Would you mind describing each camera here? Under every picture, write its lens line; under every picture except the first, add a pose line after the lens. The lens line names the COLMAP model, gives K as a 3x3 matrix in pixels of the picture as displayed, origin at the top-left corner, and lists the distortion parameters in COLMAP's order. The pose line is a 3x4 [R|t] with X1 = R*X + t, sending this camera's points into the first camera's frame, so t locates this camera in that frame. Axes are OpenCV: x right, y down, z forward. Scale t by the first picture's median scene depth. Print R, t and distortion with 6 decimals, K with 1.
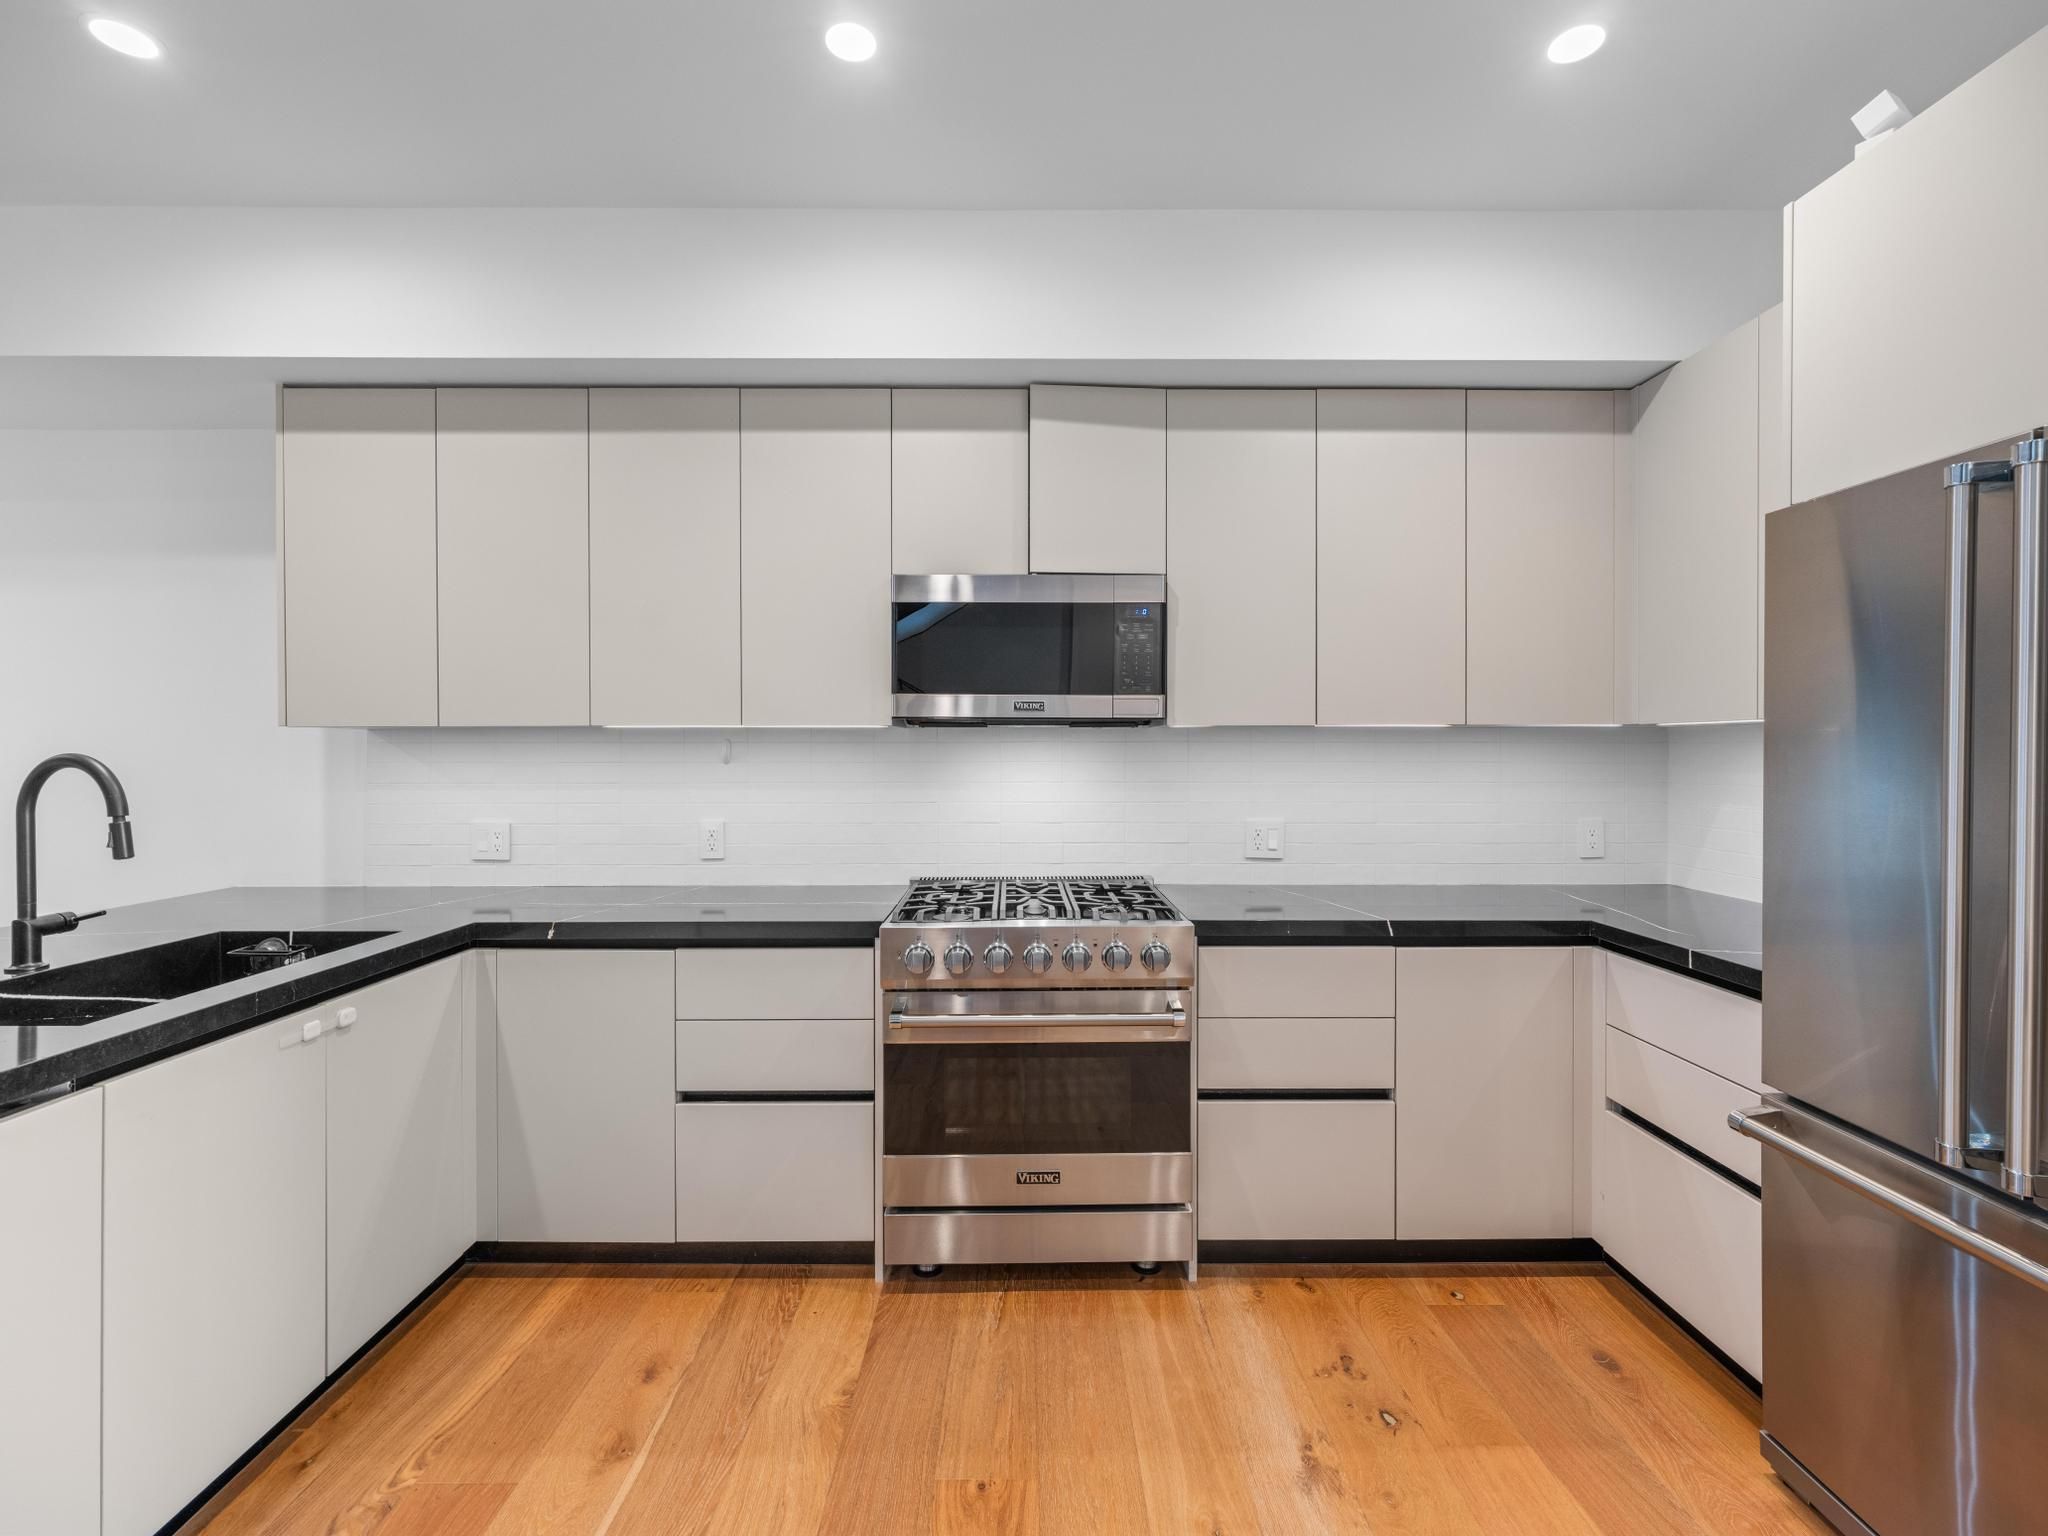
lens RADIAL K [[918.5, 0, 1021.0], [0, 918.5, 763.0], [0, 0, 1]] dist [-0.004485, 0.002394]
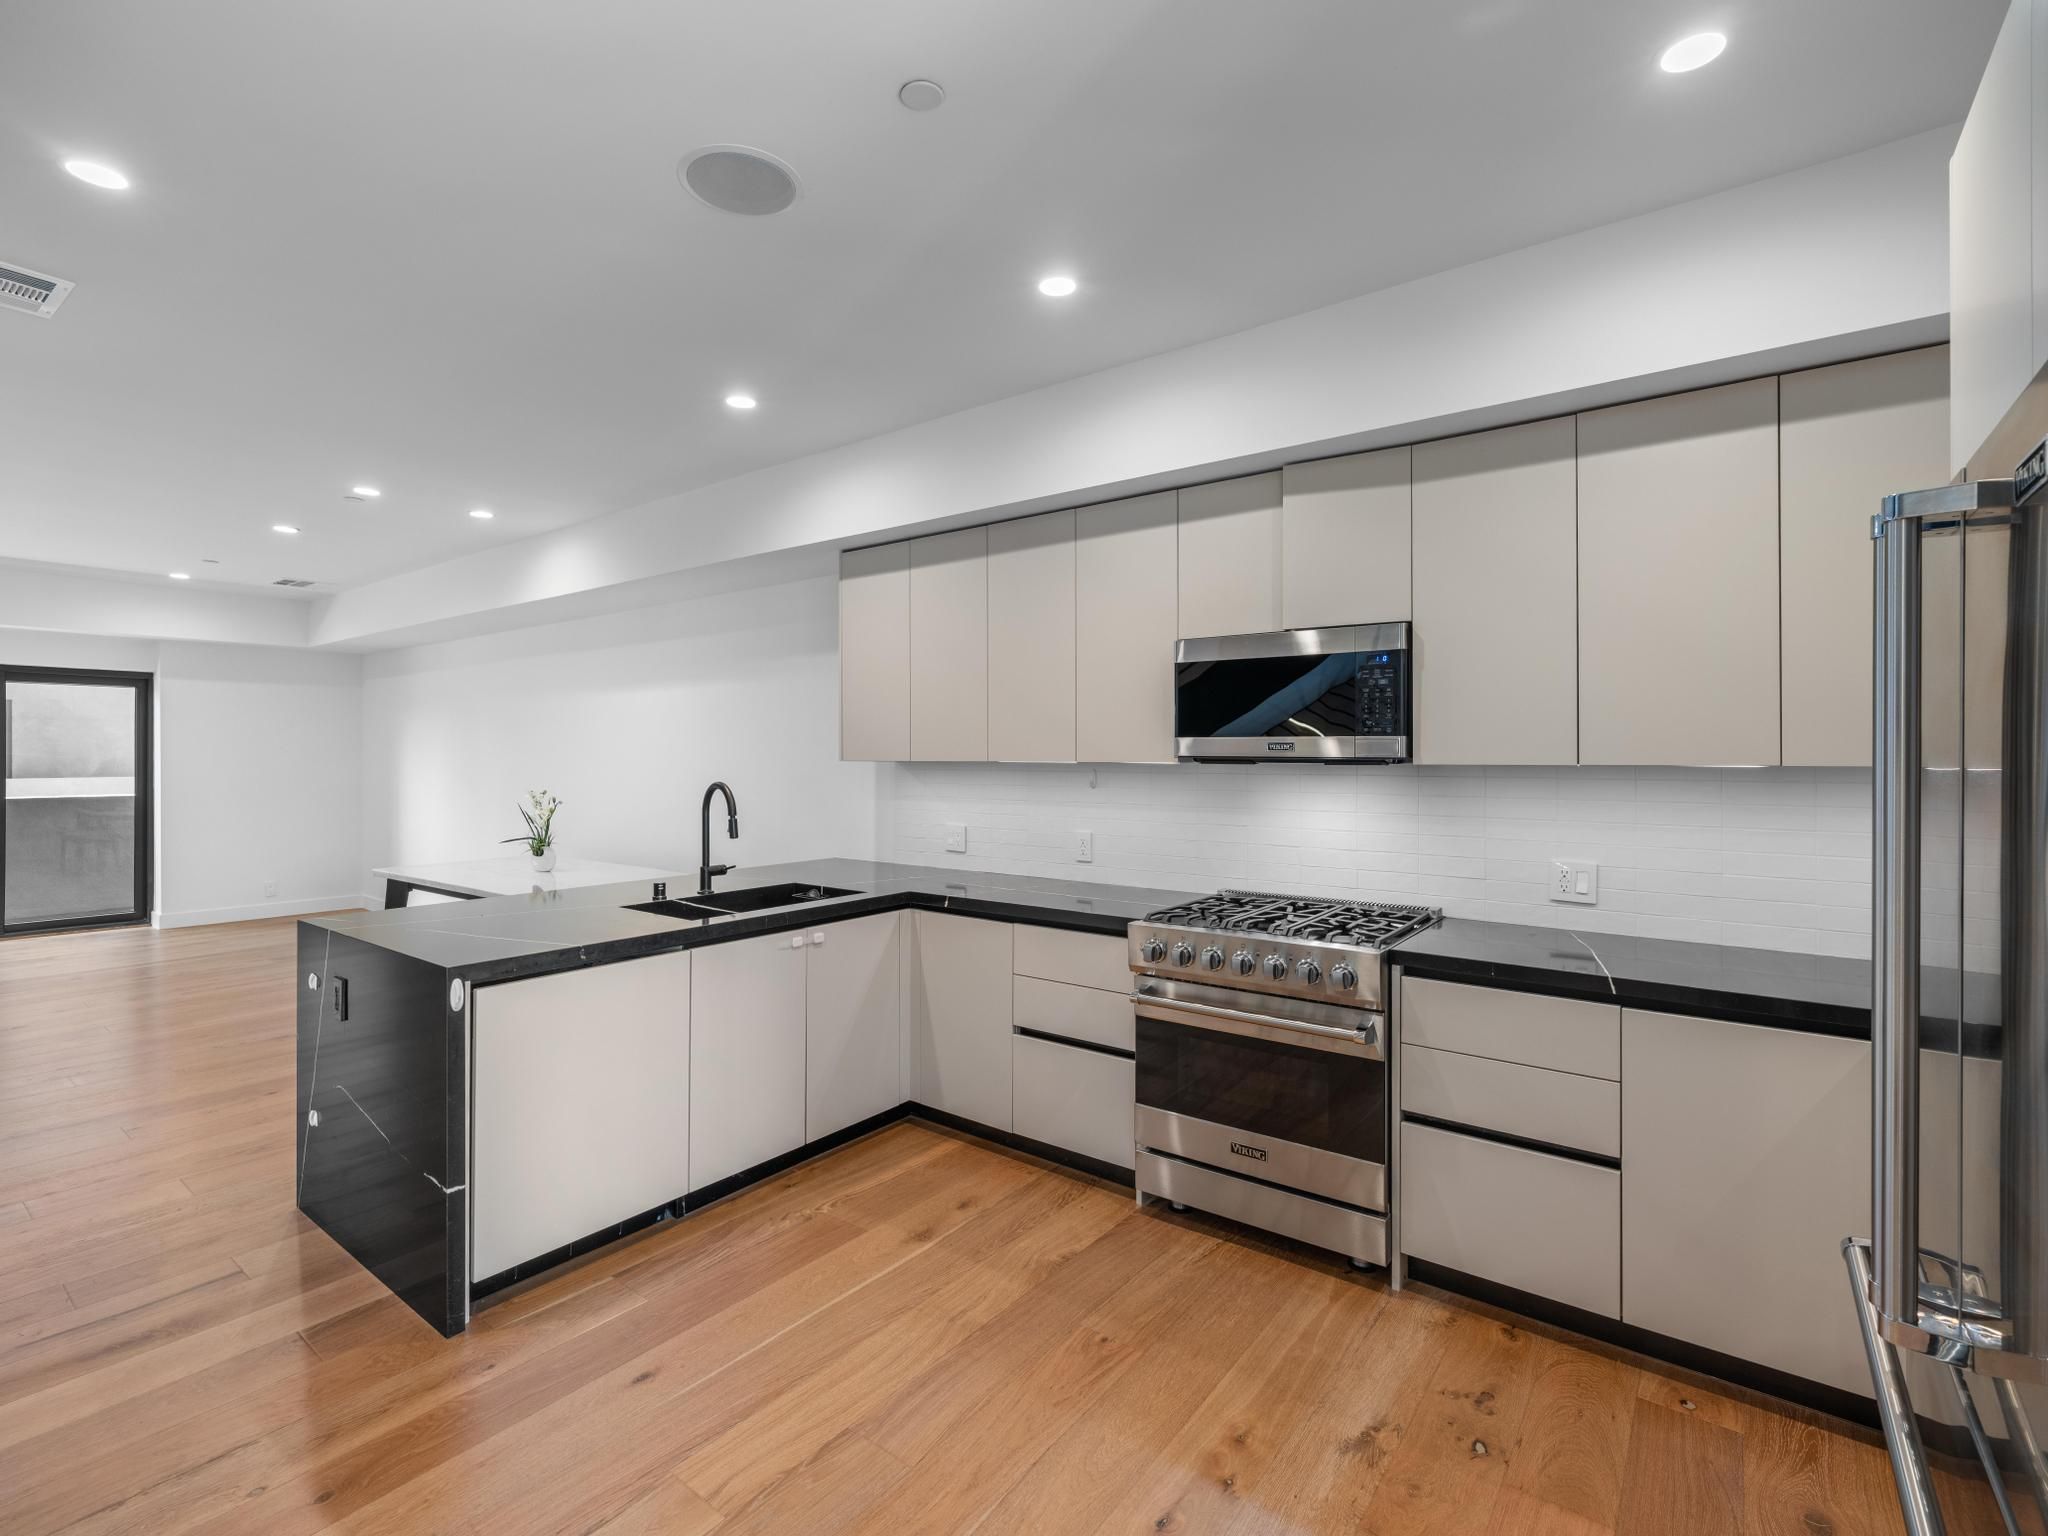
lens RADIAL K [[918.5, 0, 1033.0], [0, 918.5, 760.5], [0, 0, 1]] dist [-0.004485, 0.002394]
pose [[0.801356, 0.005524, -0.598163, 0.492209], [-0.010158, 0.999939, -0.004374, -0.040797], [0.598102, 0.009582, 0.801363, -0.111073]]
